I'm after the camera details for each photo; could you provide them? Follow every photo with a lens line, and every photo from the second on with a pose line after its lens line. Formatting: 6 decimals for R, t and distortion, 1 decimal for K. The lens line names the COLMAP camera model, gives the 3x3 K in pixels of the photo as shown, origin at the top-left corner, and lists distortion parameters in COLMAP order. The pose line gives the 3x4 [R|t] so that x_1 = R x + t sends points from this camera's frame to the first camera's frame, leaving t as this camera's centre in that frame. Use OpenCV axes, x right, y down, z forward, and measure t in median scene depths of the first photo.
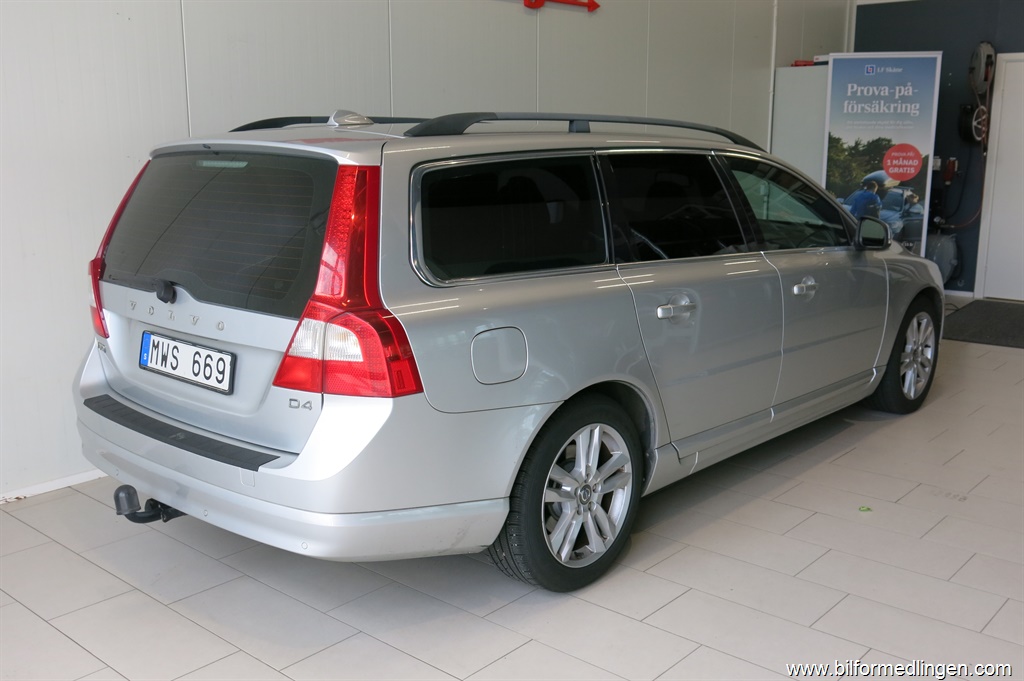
lens RADIAL K [[994.8, 0, 512.0], [0, 994.8, 340.5], [0, 0, 1]] dist [-0.000020, -0.029091]
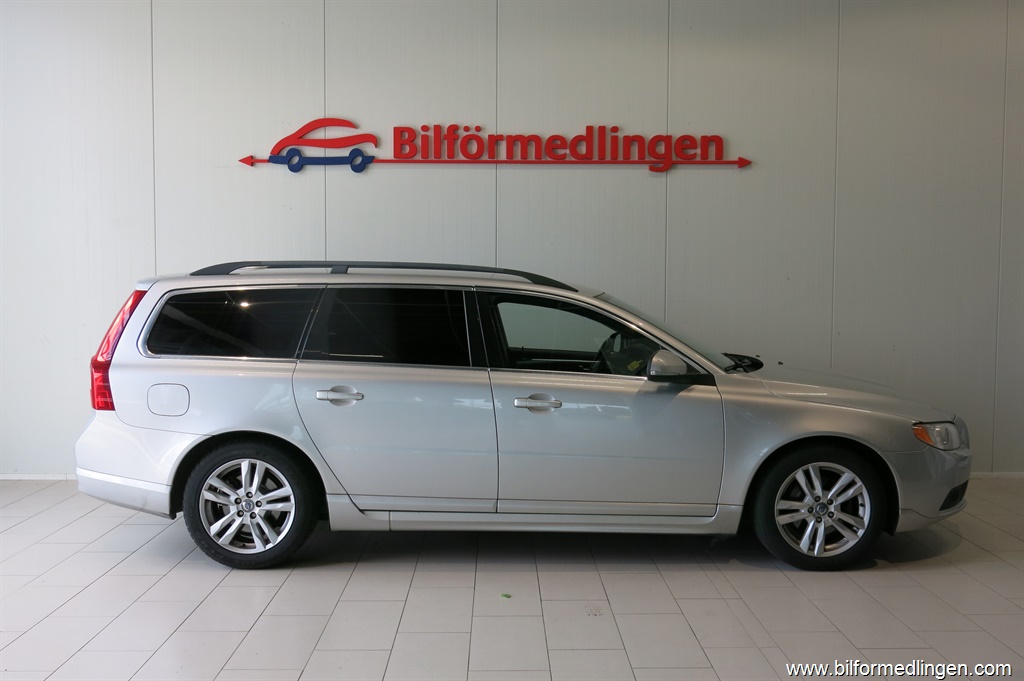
lens RADIAL K [[994.8, 0, 512.0], [0, 994.8, 340.5], [0, 0, 1]] dist [-0.000020, -0.029091]
pose [[0.673275, 0.049224, -0.737751, 1.654772], [-0.154780, 0.985058, -0.075529, -0.048084], [0.723010, 0.165041, 0.670834, 0.255545]]
